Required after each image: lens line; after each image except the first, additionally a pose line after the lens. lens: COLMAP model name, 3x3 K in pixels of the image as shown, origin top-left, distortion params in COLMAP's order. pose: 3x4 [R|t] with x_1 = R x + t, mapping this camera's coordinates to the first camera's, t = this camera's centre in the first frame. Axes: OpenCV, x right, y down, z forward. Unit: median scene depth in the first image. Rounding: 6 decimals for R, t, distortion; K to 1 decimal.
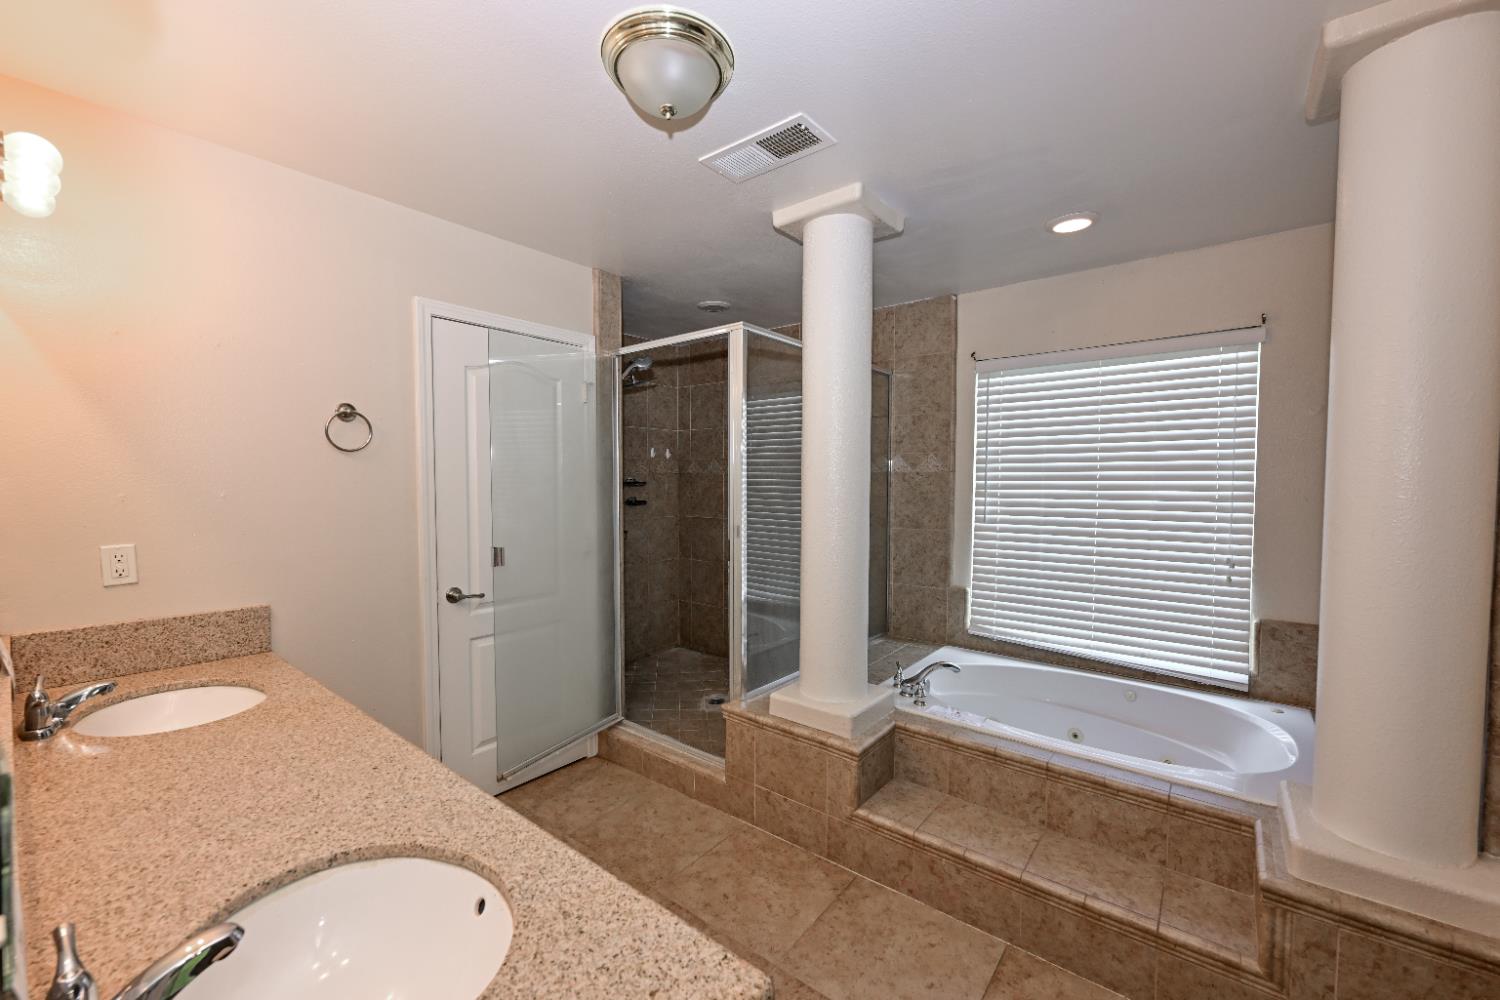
lens RADIAL K [[603.9, 0, 746.8], [0, 603.9, 505.7], [0, 0, 1]] dist [-0.001152, -0.000235]
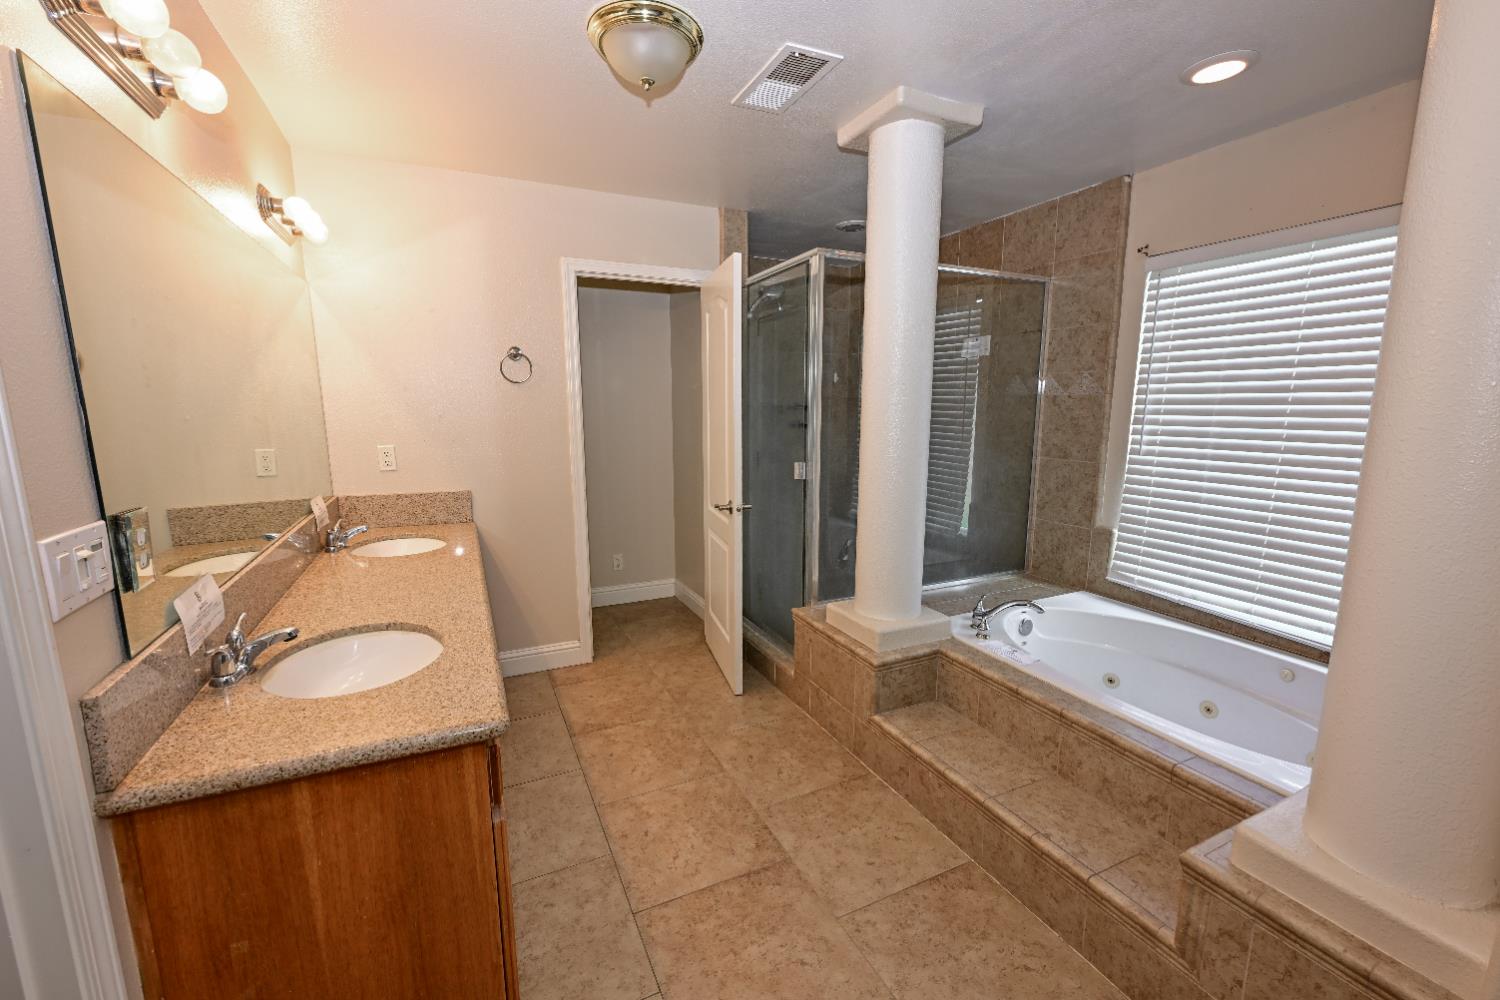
lens RADIAL K [[603.9, 0, 721.7], [0, 603.9, 503.3], [0, 0, 1]] dist [-0.001152, -0.000235]
pose [[0.895966, 0.071929, -0.438259, 0.382442], [-0.018619, 0.992013, 0.124751, 0.001364], [0.443732, -0.103613, 0.890150, -0.035528]]
